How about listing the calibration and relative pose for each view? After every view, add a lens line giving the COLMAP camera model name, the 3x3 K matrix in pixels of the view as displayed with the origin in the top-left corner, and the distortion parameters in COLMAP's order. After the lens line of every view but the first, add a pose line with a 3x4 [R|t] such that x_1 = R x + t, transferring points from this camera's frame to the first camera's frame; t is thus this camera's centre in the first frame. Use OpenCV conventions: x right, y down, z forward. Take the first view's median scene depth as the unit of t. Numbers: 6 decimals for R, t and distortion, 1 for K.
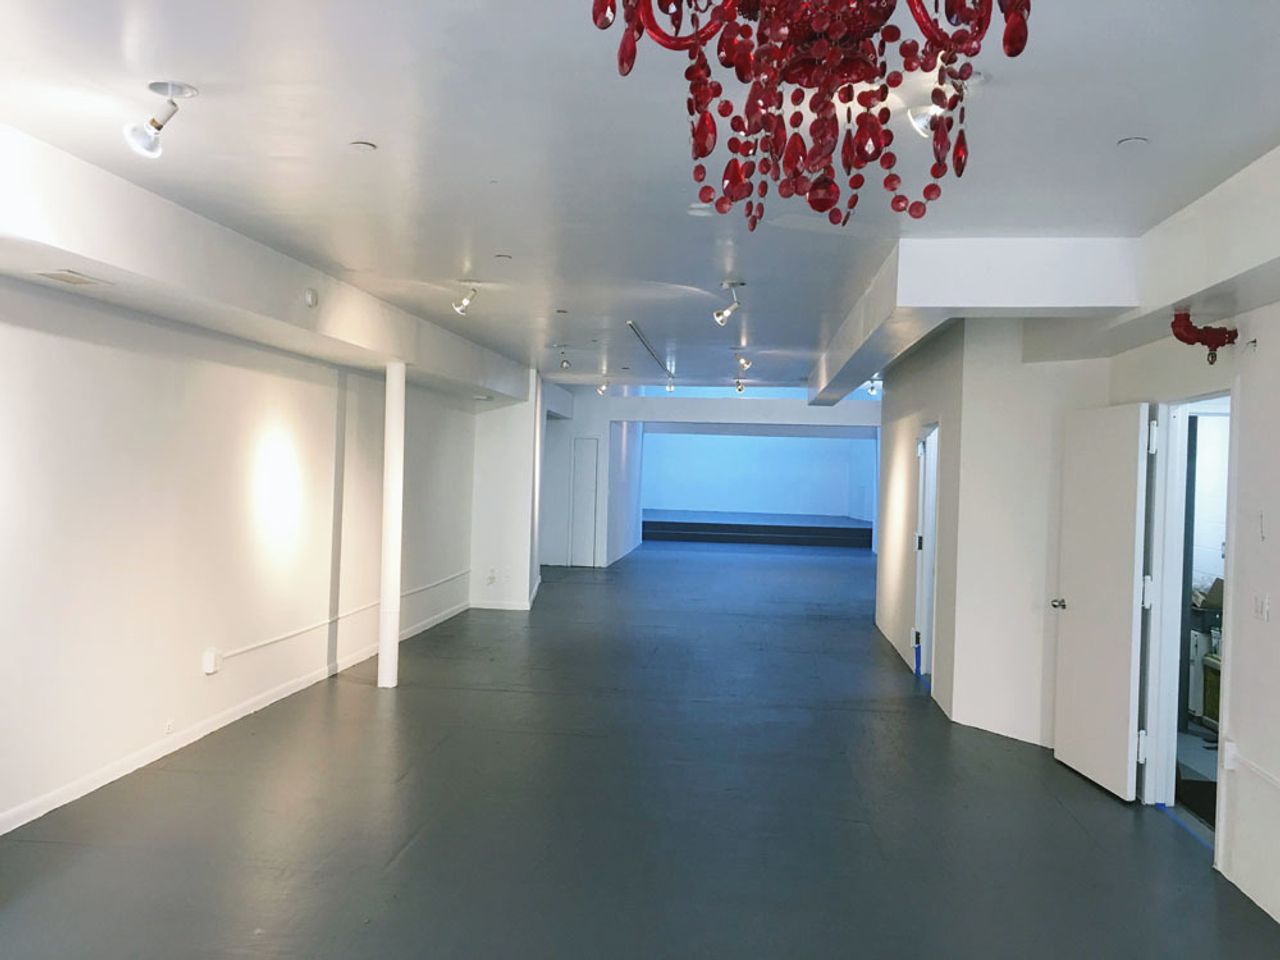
lens RADIAL K [[1100.7, 0, 634.0], [0, 1100.7, 476.5], [0, 0, 1]] dist [0.049736, -0.064070]
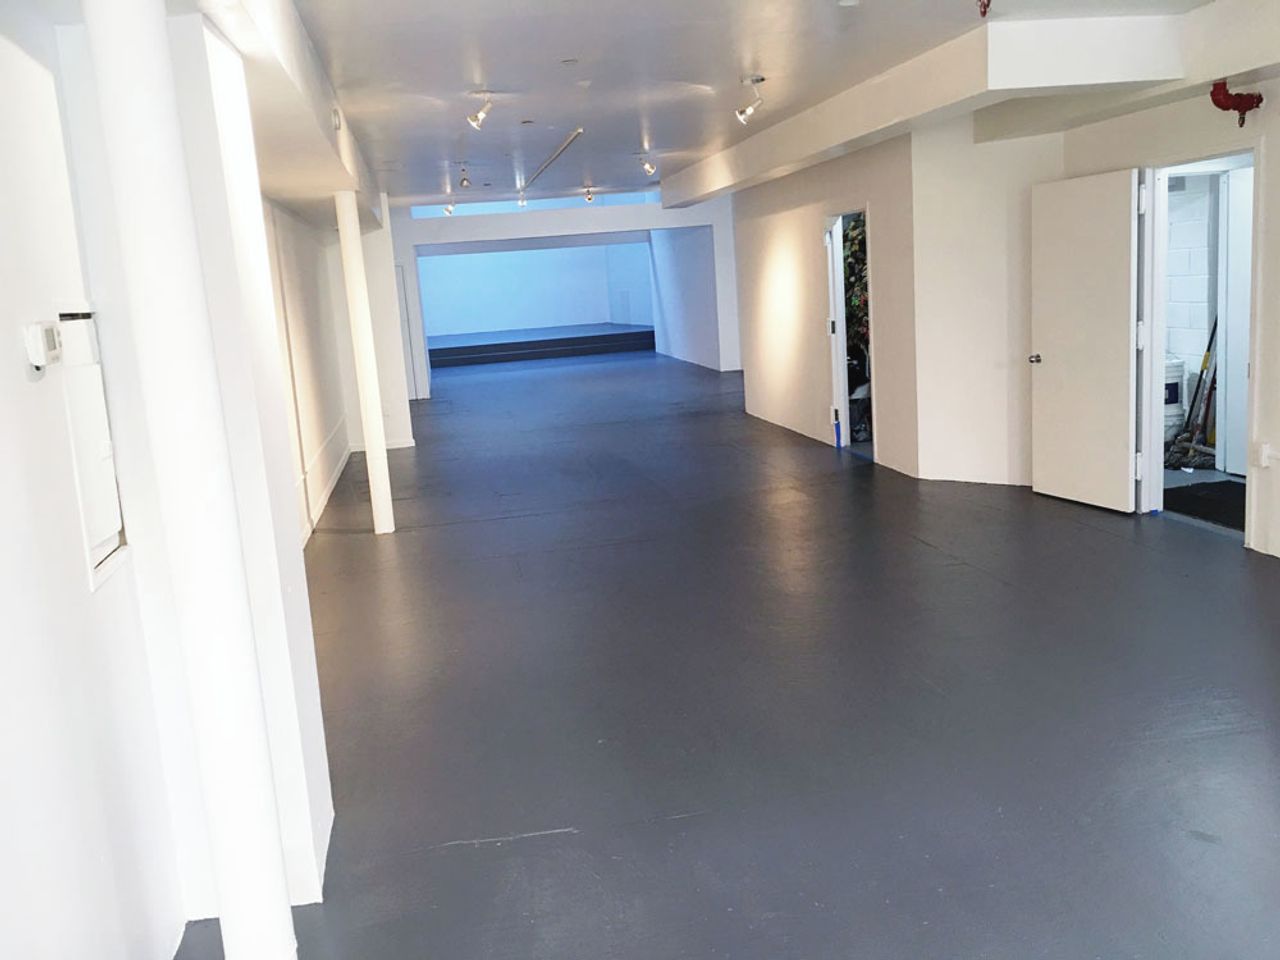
lens RADIAL K [[1100.7, 0, 631.2], [0, 1100.7, 470.5], [0, 0, 1]] dist [0.049736, -0.064070]
pose [[0.951680, -0.146583, 0.269849, -0.333780], [0.102436, 0.979925, 0.171035, -0.009781], [-0.289503, -0.135128, 0.947591, 0.027170]]
